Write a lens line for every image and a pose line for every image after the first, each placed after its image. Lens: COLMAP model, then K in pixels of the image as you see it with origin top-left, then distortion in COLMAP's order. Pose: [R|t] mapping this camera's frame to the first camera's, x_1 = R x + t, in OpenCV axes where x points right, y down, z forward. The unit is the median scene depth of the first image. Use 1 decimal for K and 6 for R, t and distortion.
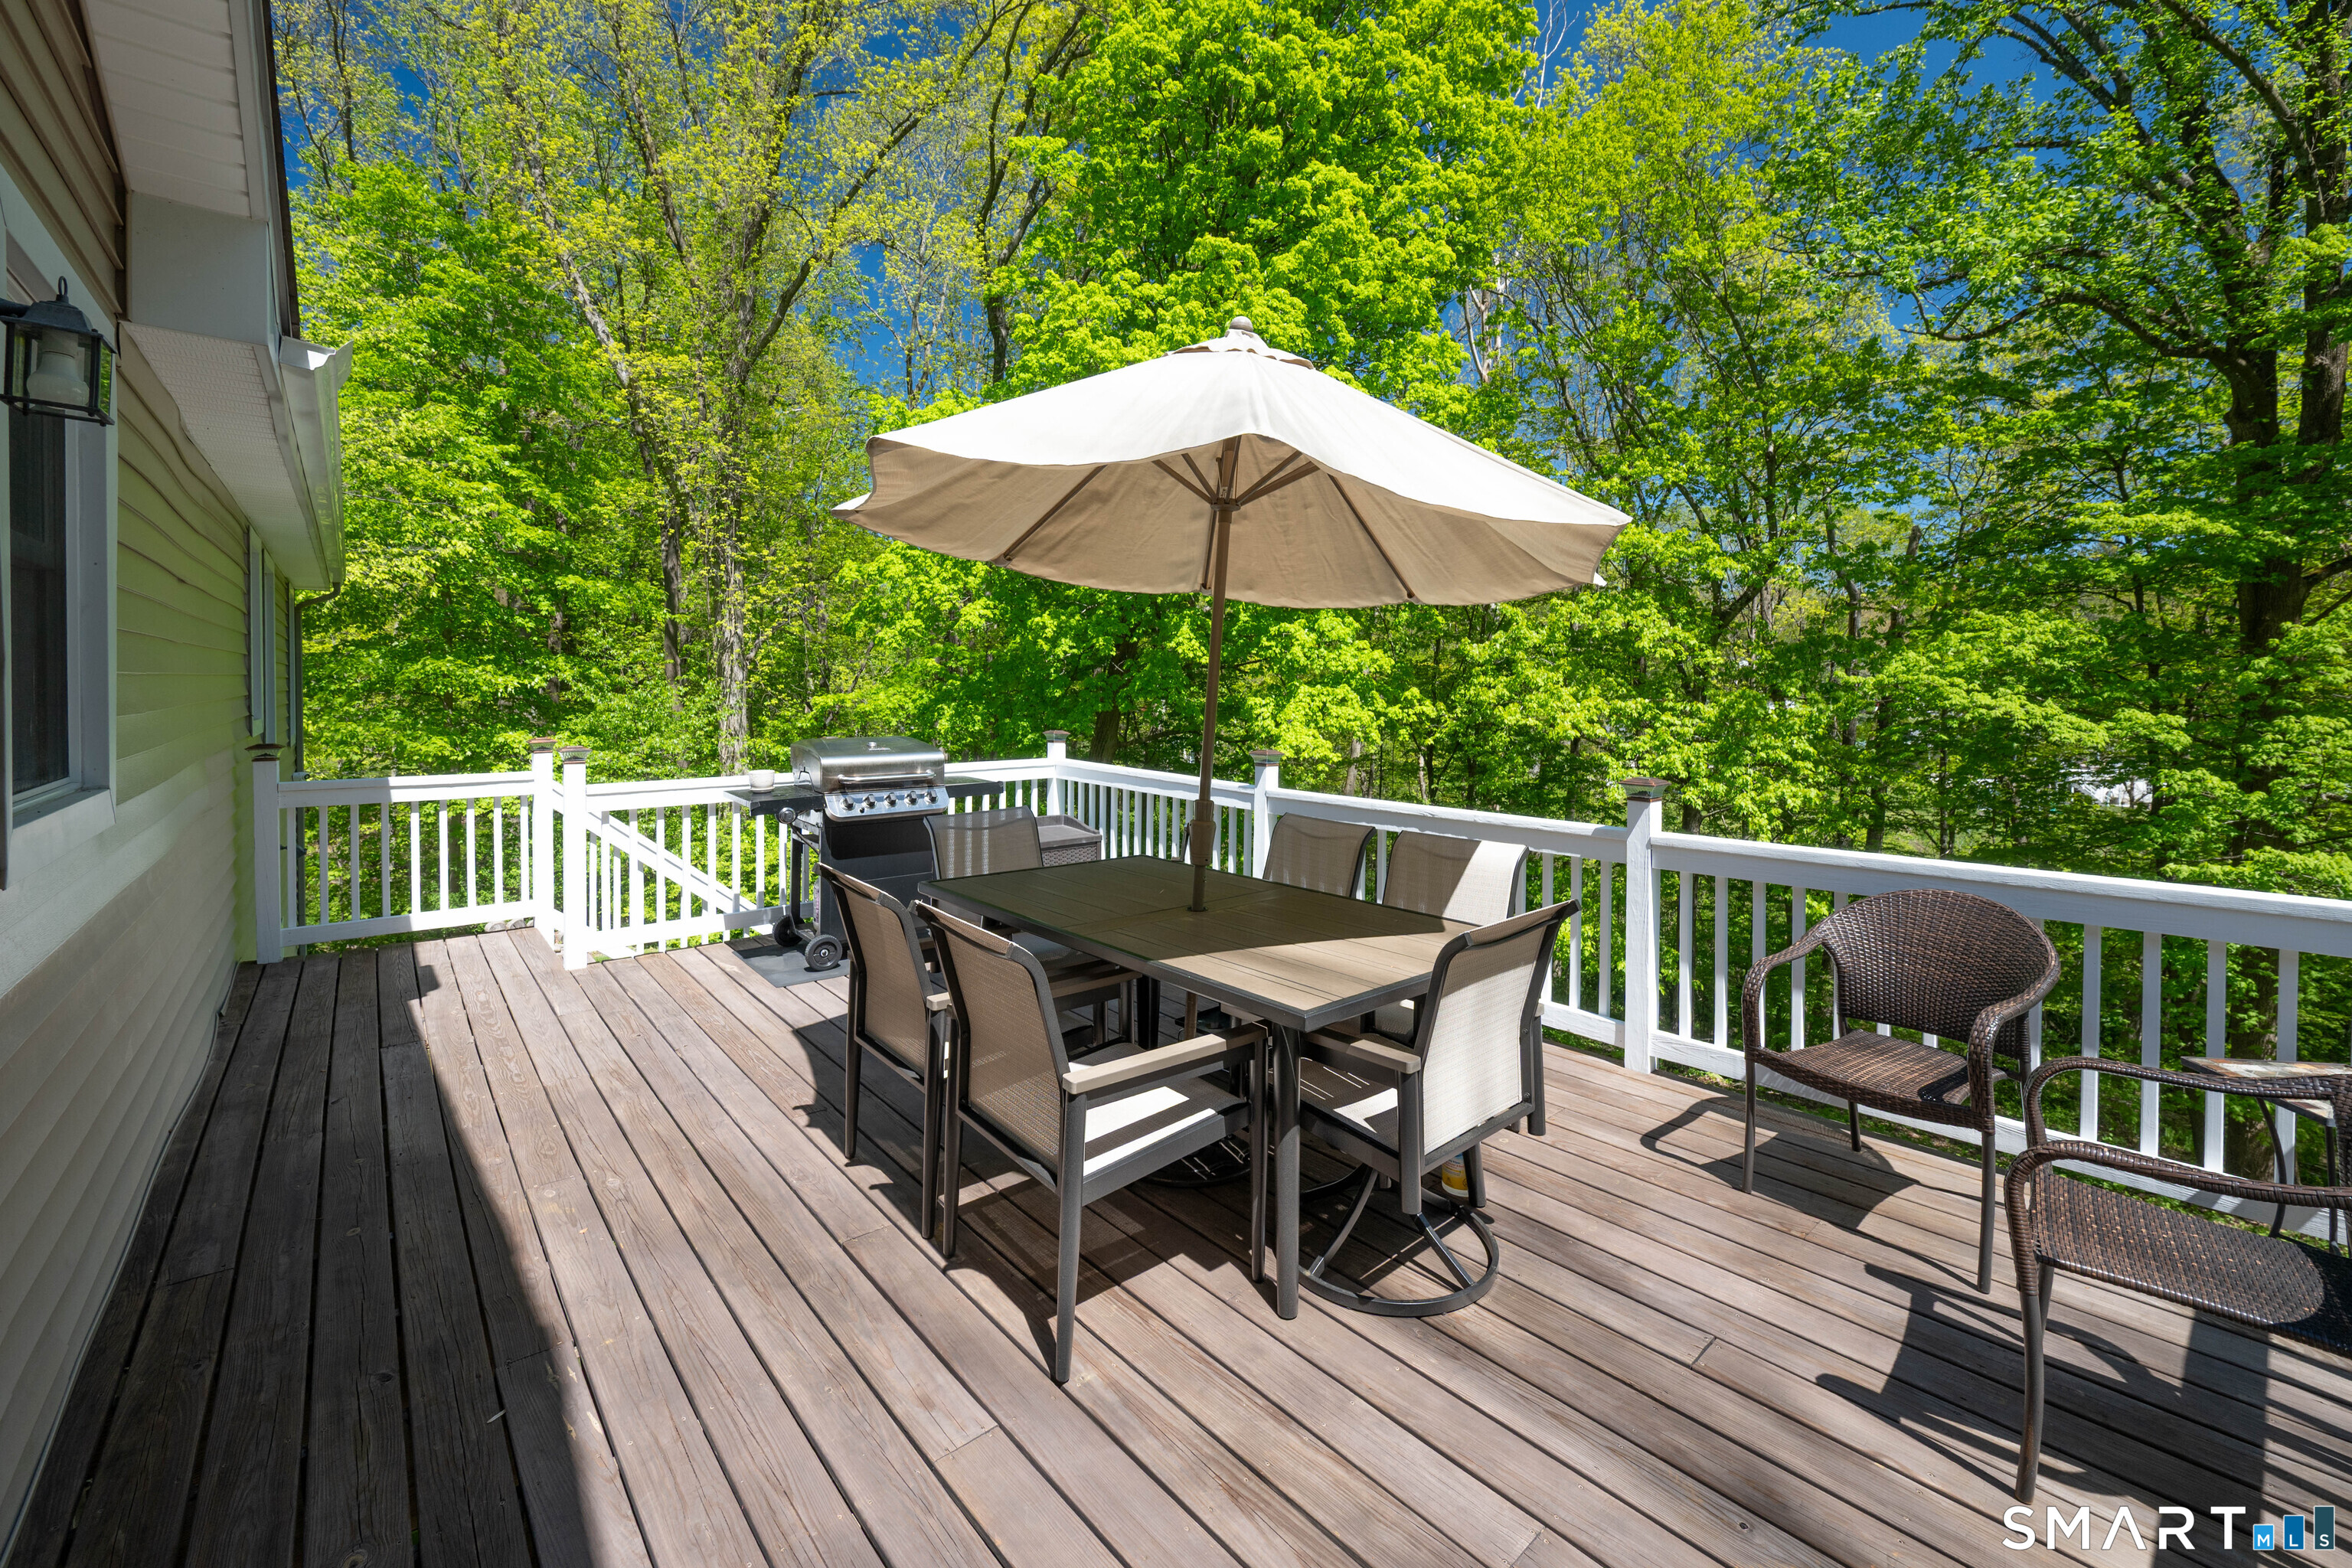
lens RADIAL K [[952.4, 0, 1175.5], [0, 952.4, 694.4], [0, 0, 1]] dist [0.000827, 0.000140]
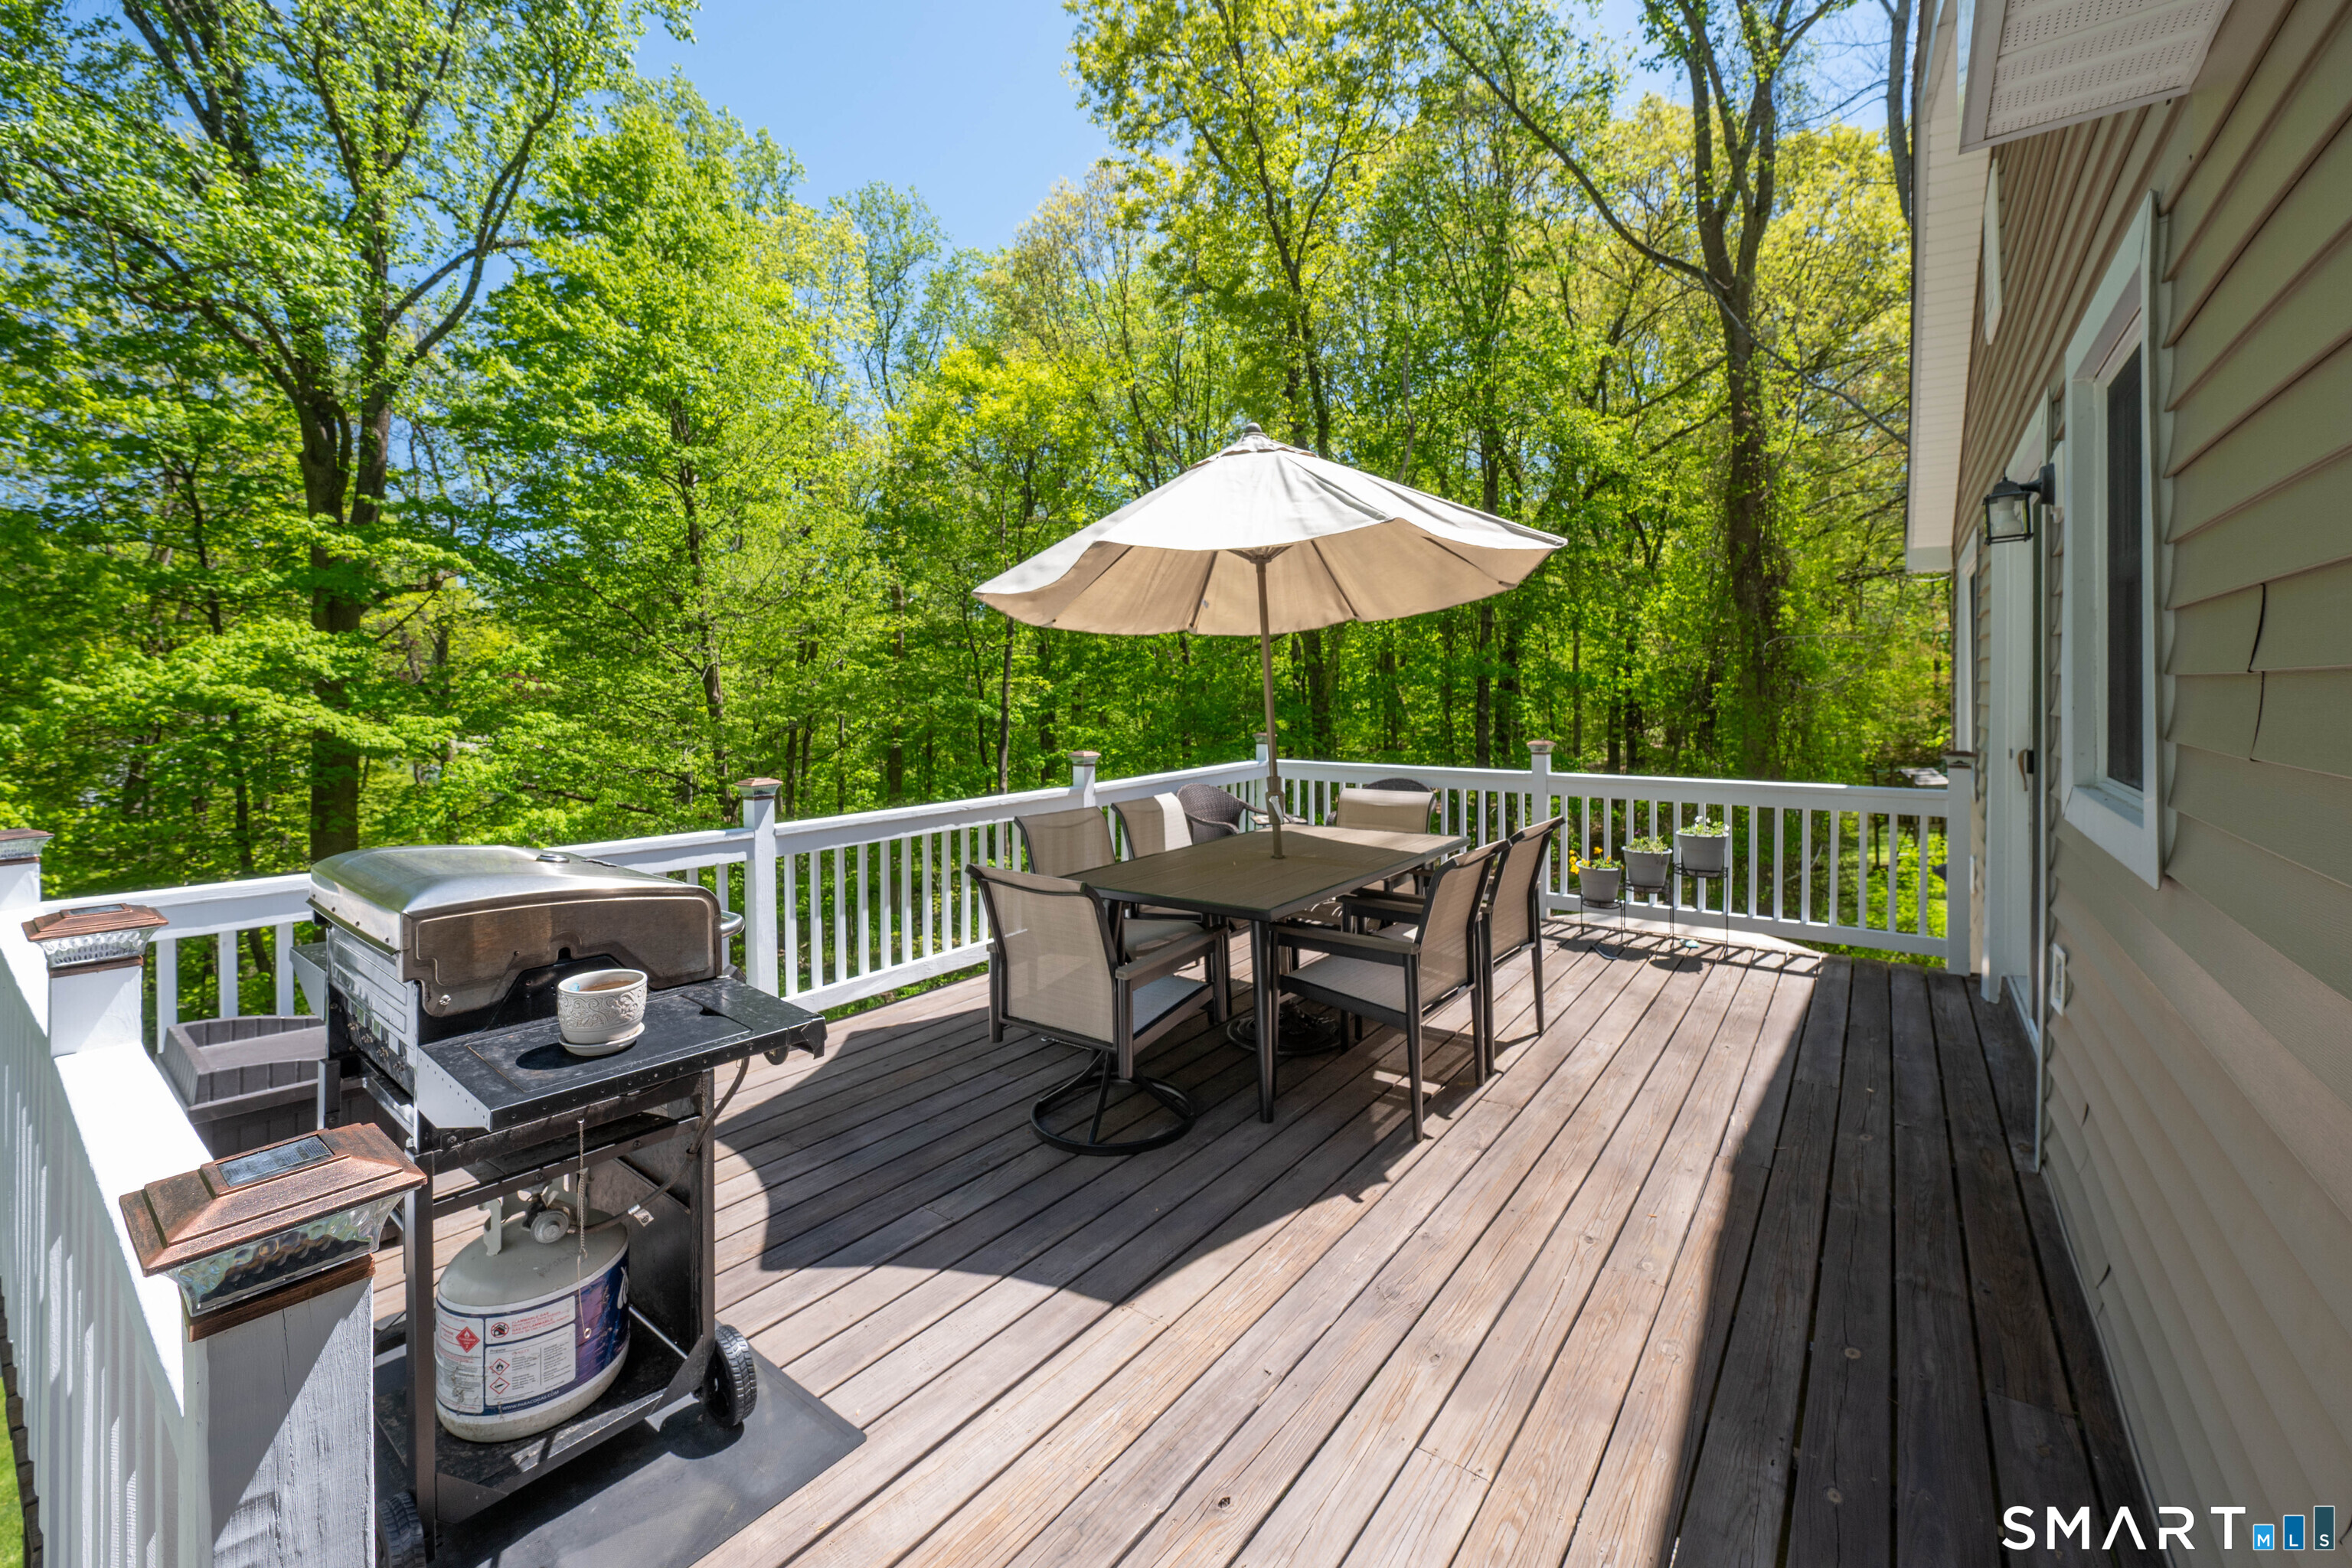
lens RADIAL K [[947.5, 0, 1173.8], [0, 947.5, 810.0], [0, 0, 1]] dist [0.000011, -0.000134]
pose [[-0.208733, -0.130656, 0.969206, -1.275488], [0.016994, 0.990401, 0.137173, -0.023847], [-0.977825, 0.045103, -0.204509, 1.490308]]
